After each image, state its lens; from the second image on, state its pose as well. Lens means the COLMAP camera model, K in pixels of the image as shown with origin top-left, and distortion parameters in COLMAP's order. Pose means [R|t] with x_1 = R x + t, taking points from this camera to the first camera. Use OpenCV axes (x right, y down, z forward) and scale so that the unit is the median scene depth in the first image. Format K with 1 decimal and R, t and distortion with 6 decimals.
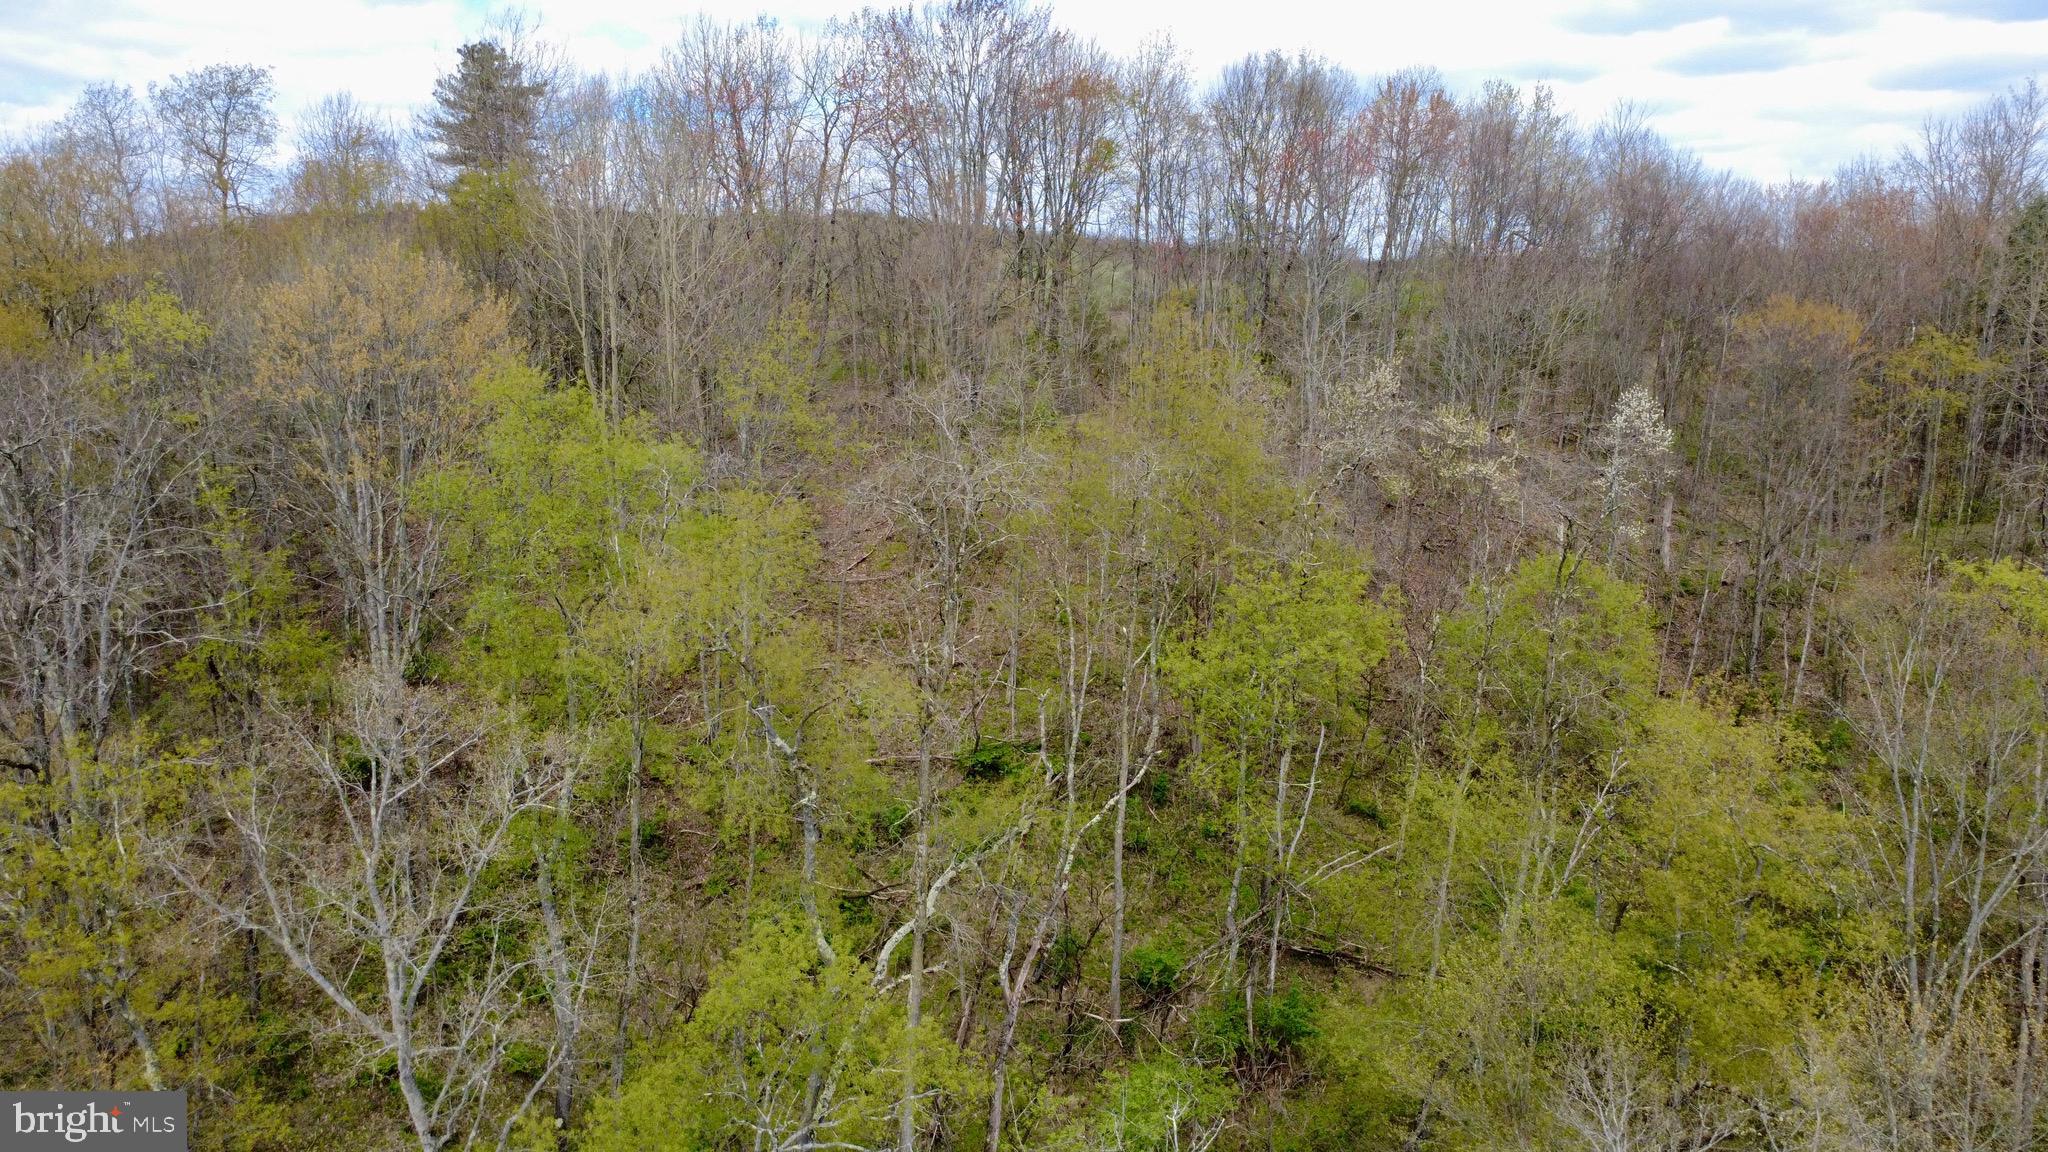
lens RADIAL K [[1493.1, 0, 1012.7], [0, 1493.1, 596.1], [0, 0, 1]] dist [-0.005174, 0.002021]
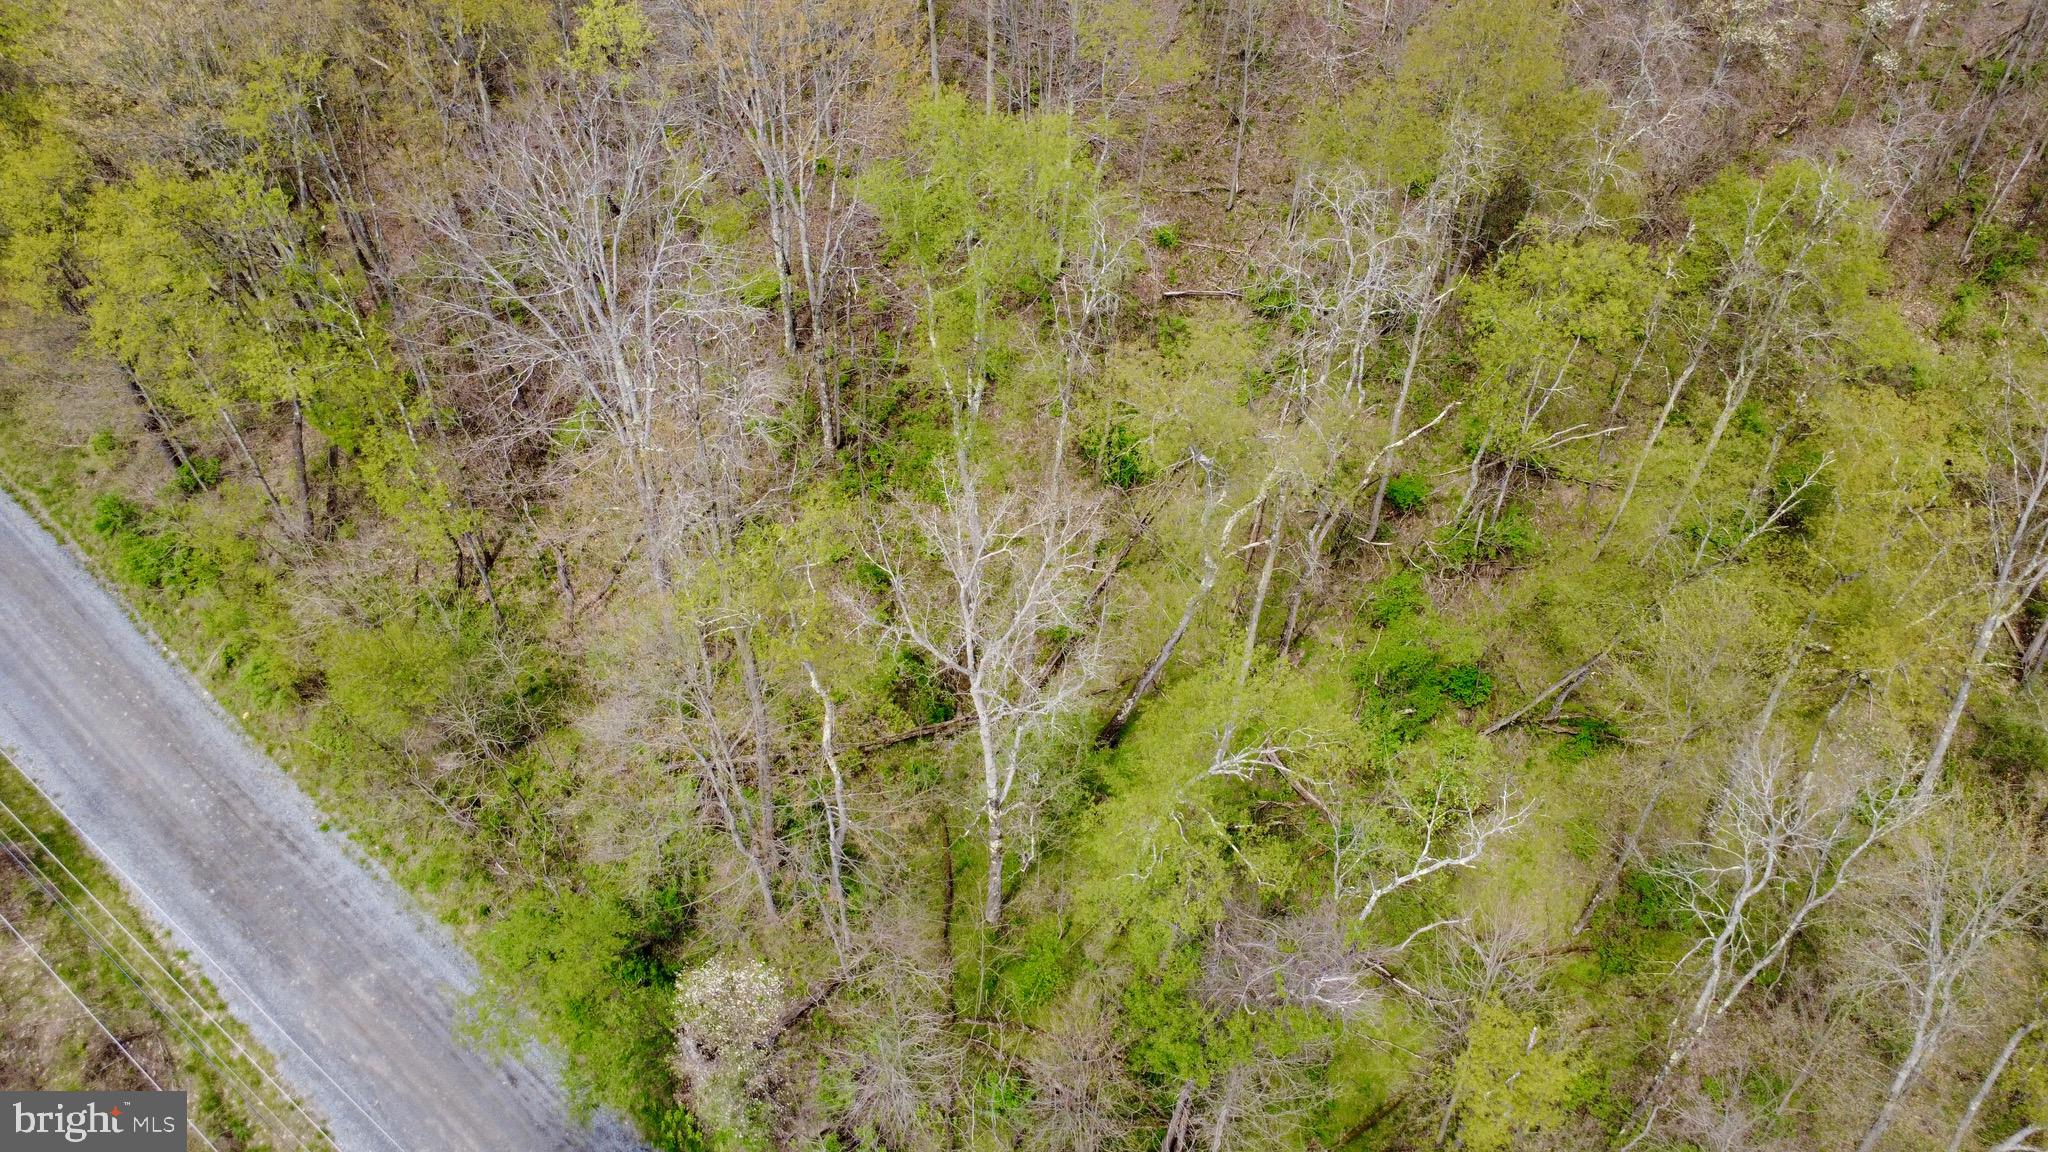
lens RADIAL K [[1493.1, 0, 1017.3], [0, 1493.1, 569.4], [0, 0, 1]] dist [-0.005174, 0.002021]
pose [[0.998303, 0.030083, -0.049871, -0.171456], [-0.000503, 0.860700, 0.509113, -0.347285], [0.058239, -0.508224, 0.859254, -0.152317]]
